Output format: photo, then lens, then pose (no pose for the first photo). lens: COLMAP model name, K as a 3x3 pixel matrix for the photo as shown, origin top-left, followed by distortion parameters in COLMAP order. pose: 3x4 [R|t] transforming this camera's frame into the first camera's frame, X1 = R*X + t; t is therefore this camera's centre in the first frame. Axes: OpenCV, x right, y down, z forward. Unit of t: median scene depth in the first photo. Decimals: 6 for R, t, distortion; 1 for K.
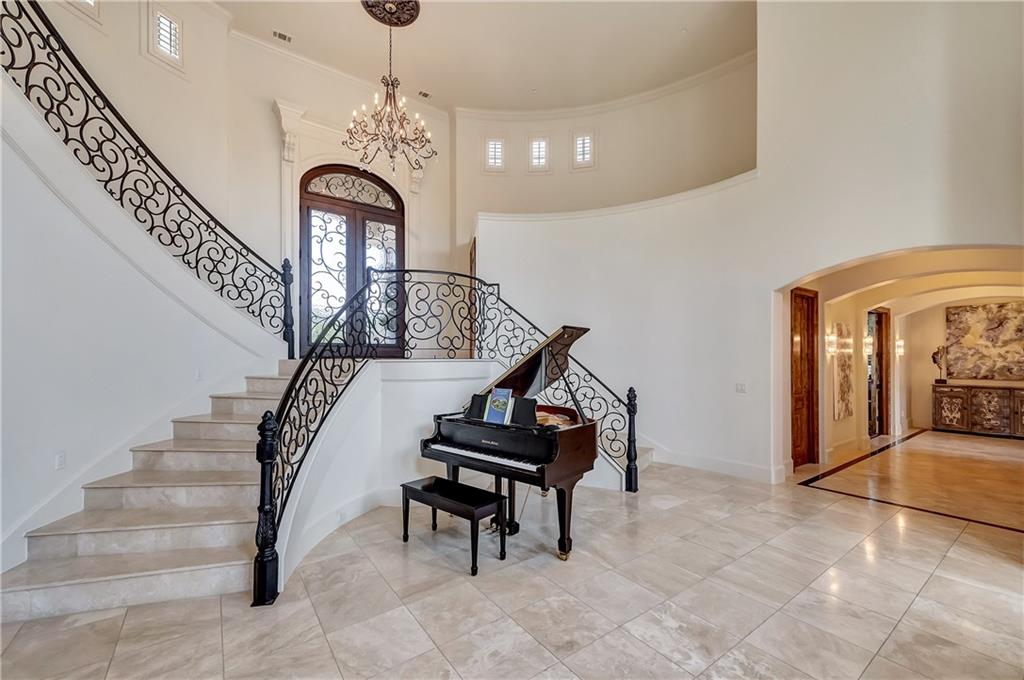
lens RADIAL K [[413.1, 0, 510.6], [0, 413.1, 354.6], [0, 0, 1]] dist [-0.001793, -0.001309]
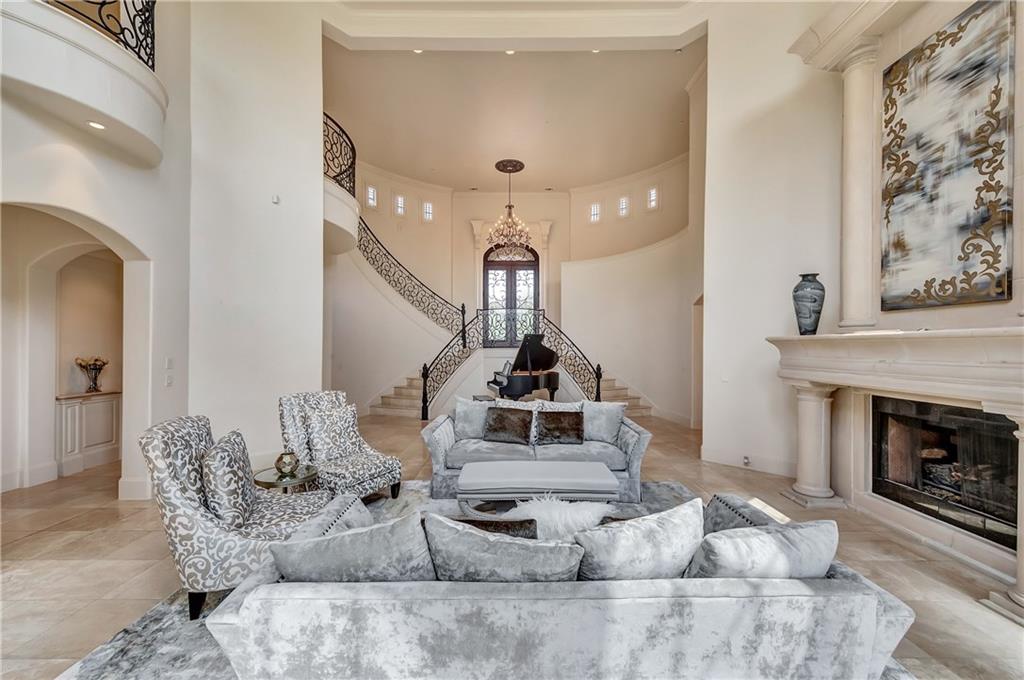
lens RADIAL K [[413.1, 0, 513.8], [0, 413.1, 344.5], [0, 0, 1]] dist [-0.001793, -0.001309]
pose [[0.805434, -0.001906, -0.592683, 0.753373], [0.003319, 0.999994, 0.001295, -0.007343], [0.592676, -0.003010, 0.805435, -0.483474]]
